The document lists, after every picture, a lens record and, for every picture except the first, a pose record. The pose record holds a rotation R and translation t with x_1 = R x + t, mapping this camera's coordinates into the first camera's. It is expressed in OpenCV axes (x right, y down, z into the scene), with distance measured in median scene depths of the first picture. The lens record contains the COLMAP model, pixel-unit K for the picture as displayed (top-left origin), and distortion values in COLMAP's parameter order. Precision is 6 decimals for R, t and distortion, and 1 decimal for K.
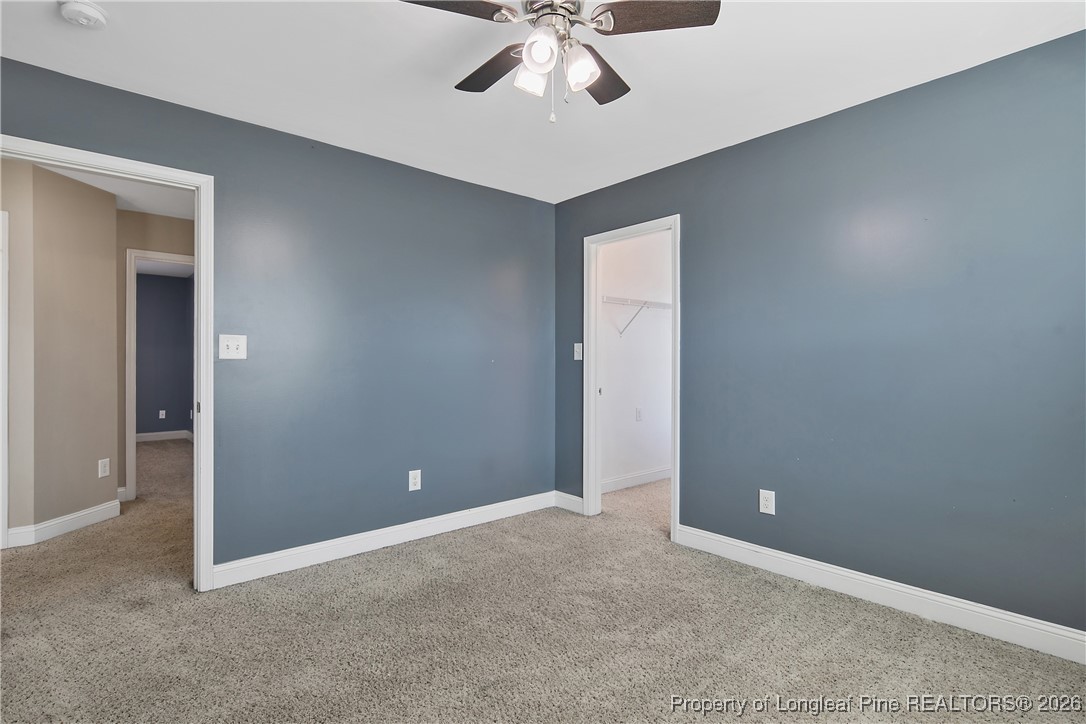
lens RADIAL K [[526.0, 0, 540.5], [0, 526.0, 359.7], [0, 0, 1]] dist [0.002049, 0.000639]
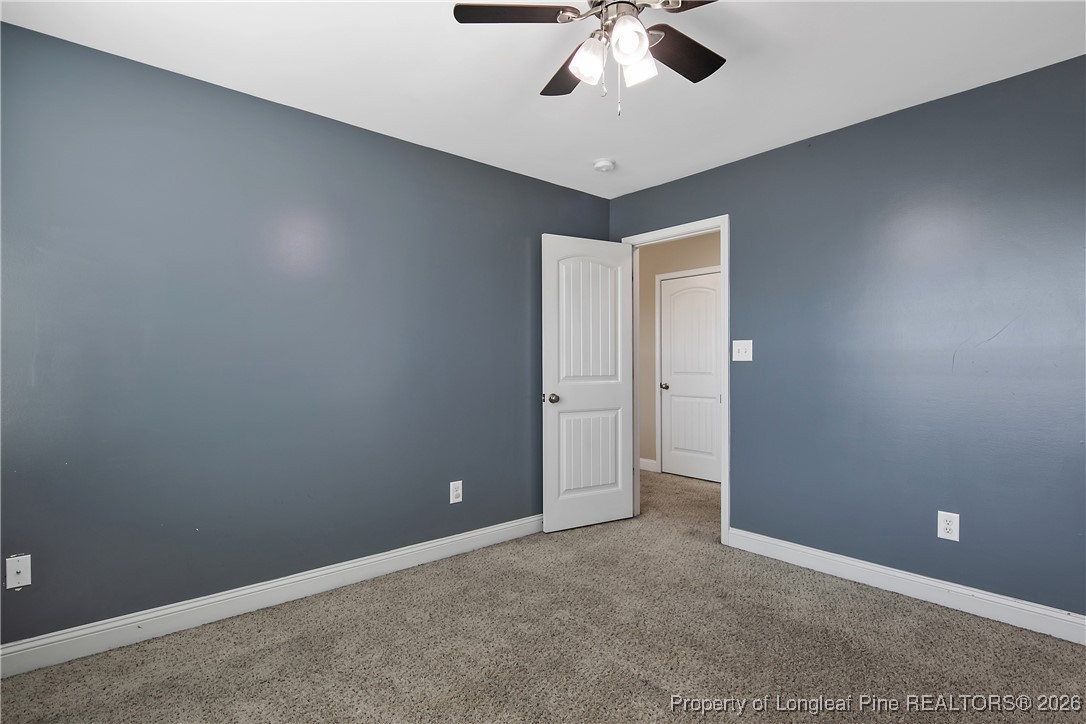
lens RADIAL K [[526.0, 0, 540.4], [0, 526.0, 364.2], [0, 0, 1]] dist [0.002049, 0.000639]
pose [[0.006072, -0.004038, -0.999973, 0.607669], [-0.002742, 0.999988, -0.004055, 0.012876], [0.999978, 0.002767, 0.006060, 0.534389]]
